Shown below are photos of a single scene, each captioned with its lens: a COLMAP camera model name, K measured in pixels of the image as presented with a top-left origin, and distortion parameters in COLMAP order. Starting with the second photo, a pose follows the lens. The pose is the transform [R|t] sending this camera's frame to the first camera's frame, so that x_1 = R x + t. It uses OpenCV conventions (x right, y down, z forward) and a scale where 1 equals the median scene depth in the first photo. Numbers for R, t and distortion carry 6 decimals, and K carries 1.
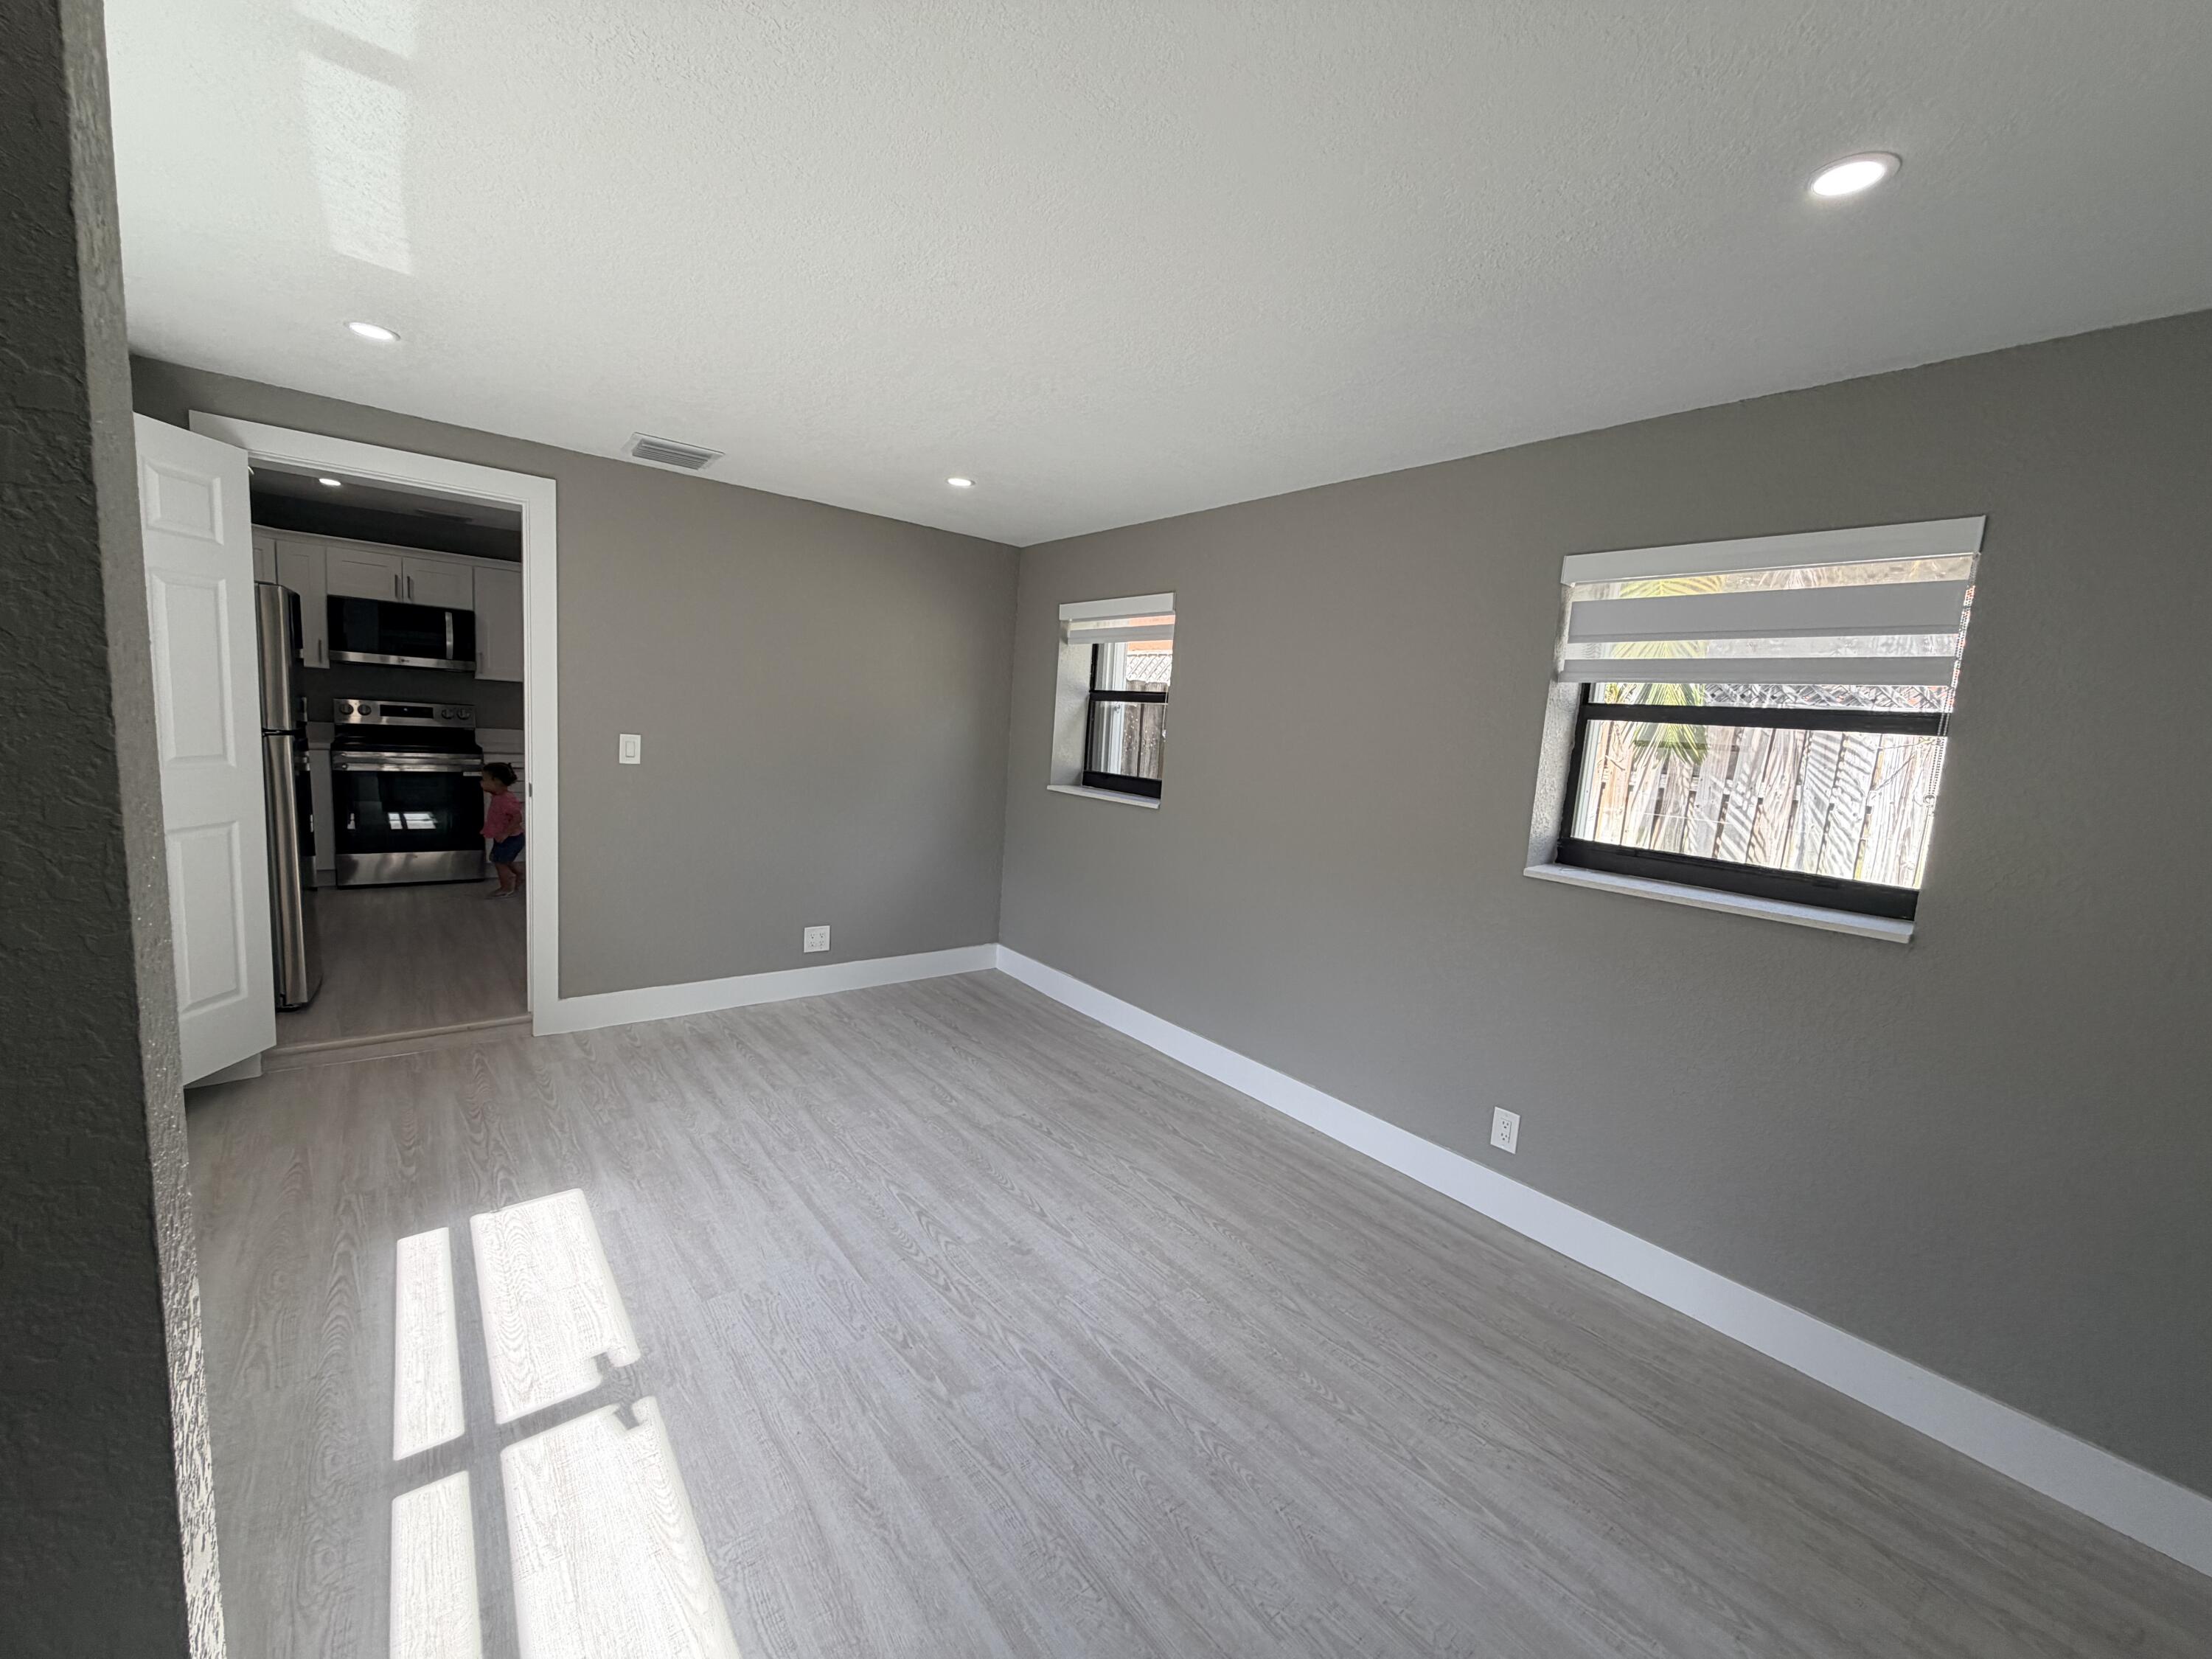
lens RADIAL K [[885.5, 0, 1106.0], [0, 885.5, 829.5], [0, 0, 1]] dist [-0.003278, -0.000264]
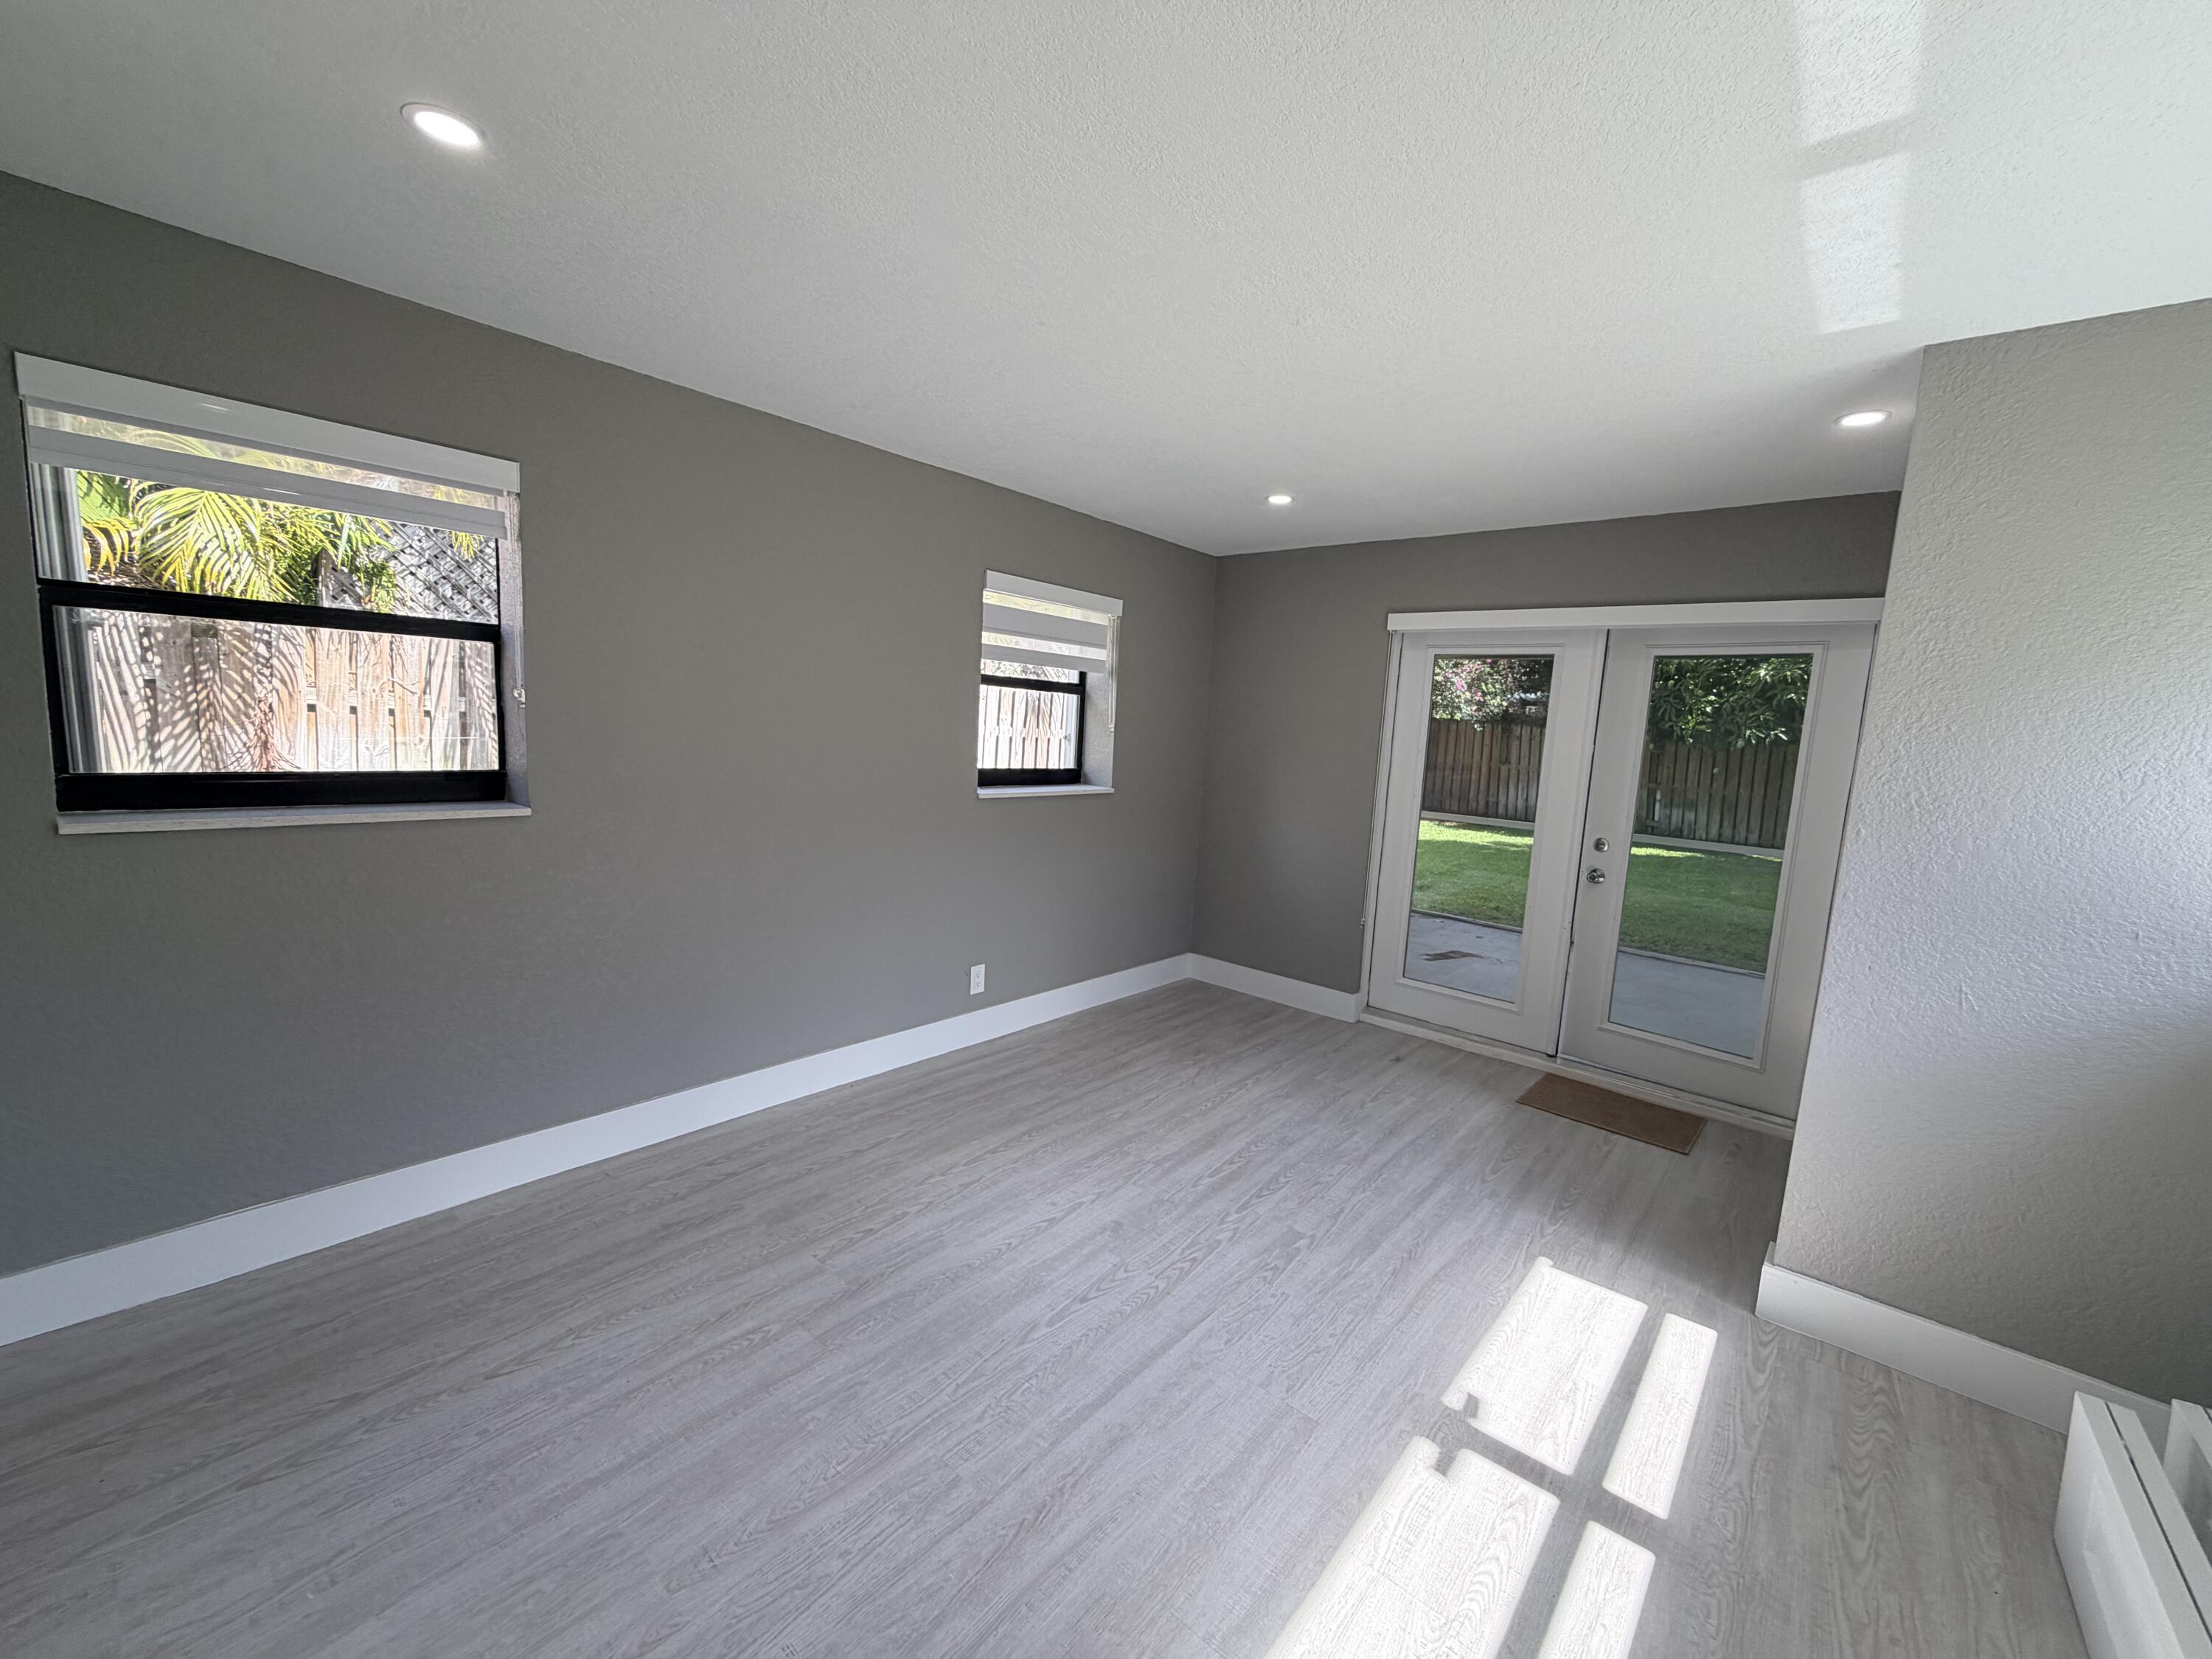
lens RADIAL K [[882.8, 0, 1101.8], [0, 882.8, 824.2], [0, 0, 1]] dist [0.001572, 0.000181]
pose [[-0.180942, -0.192930, 0.964385, -1.010985], [0.052892, 0.977242, 0.205426, -0.203665], [-0.982071, 0.088179, -0.166619, 1.155047]]
